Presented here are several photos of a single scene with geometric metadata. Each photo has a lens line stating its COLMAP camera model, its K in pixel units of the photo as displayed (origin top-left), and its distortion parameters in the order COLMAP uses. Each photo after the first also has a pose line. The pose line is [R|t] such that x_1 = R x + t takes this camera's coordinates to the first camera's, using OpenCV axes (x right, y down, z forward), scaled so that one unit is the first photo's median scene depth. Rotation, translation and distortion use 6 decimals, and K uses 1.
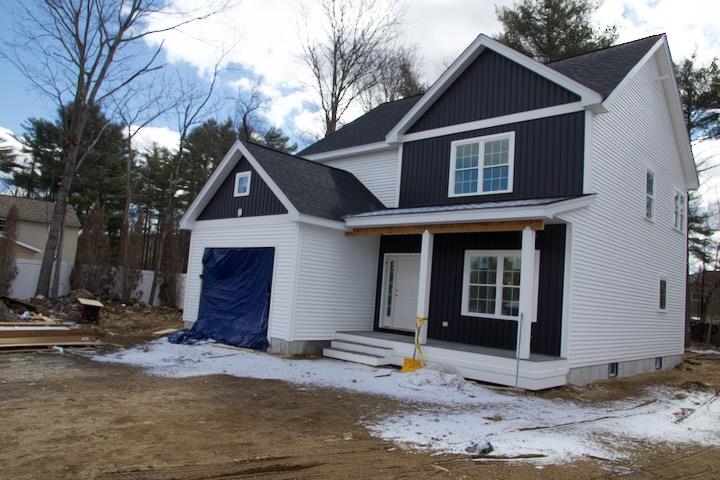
lens RADIAL K [[534.3, 0, 360.0], [0, 534.3, 240.0], [0, 0, 1]] dist [0.000852, 0.000521]
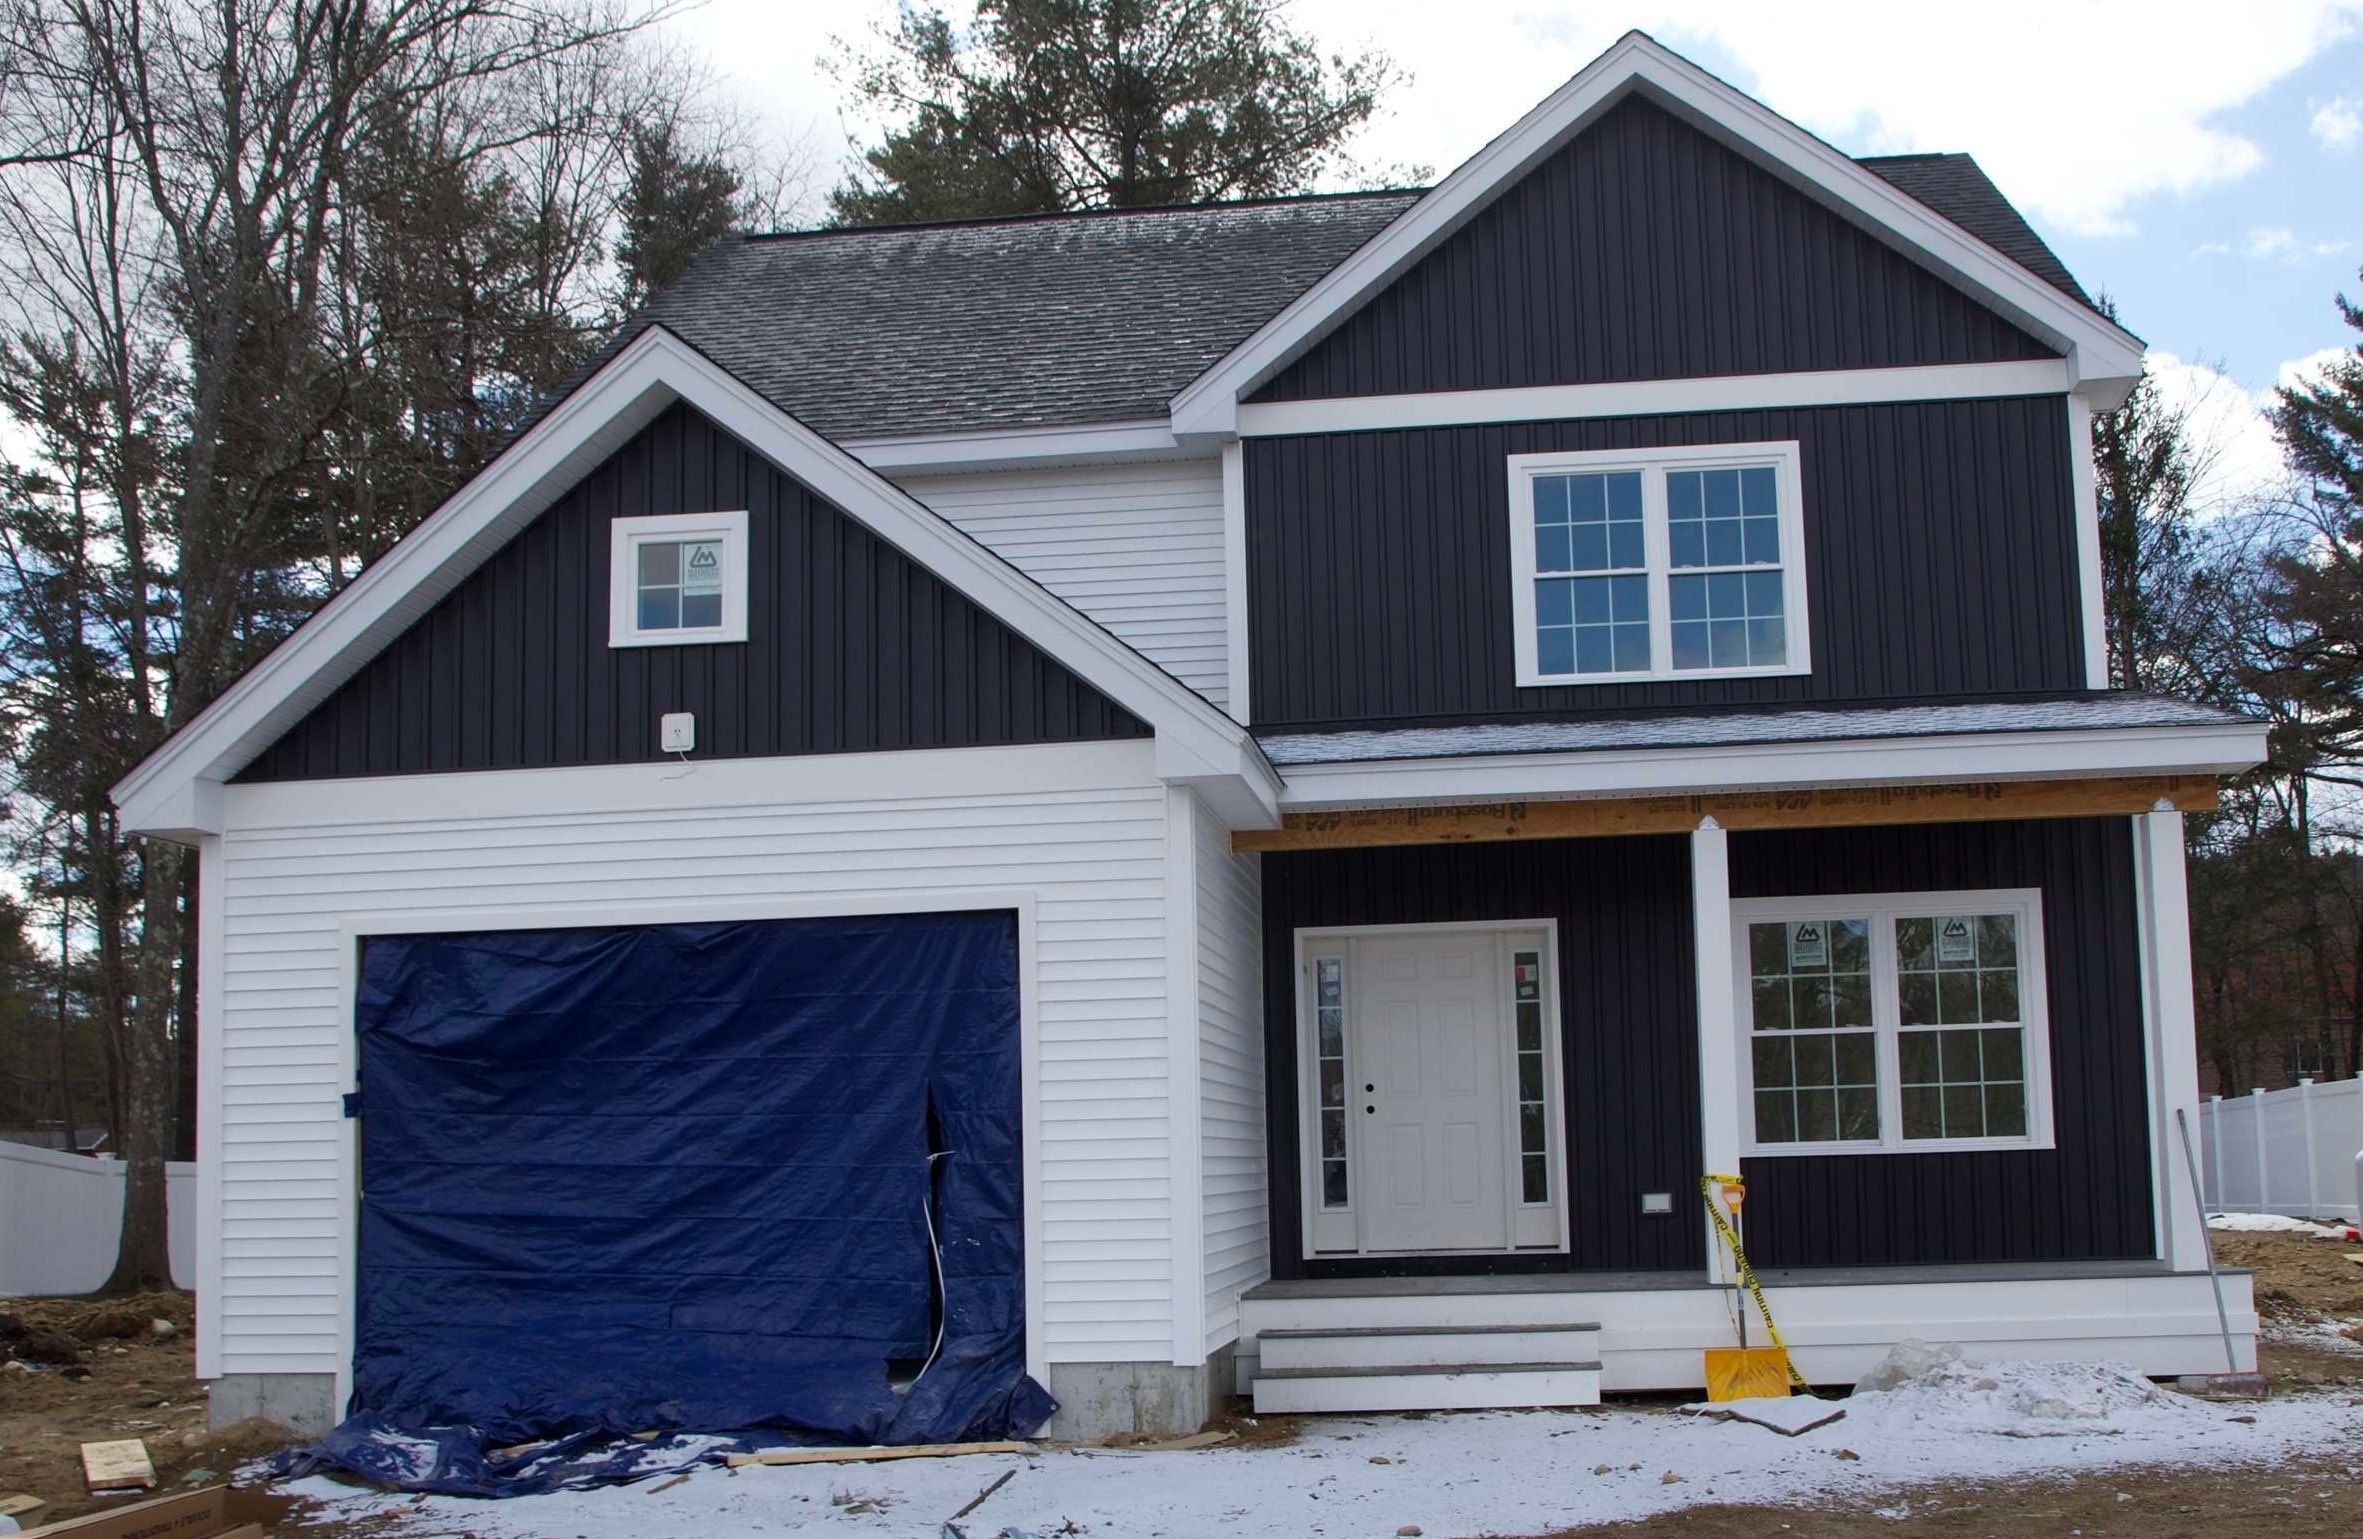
lens RADIAL K [[2270.7, 0, 1181.7], [0, 2270.7, 963.7], [0, 0, 1]] dist [-0.015612, -0.009759]
pose [[0.785559, -0.042643, 0.617315, -0.598603], [0.025465, 0.999005, 0.036604, 0.003650], [-0.618262, -0.013034, 0.785864, 0.291400]]
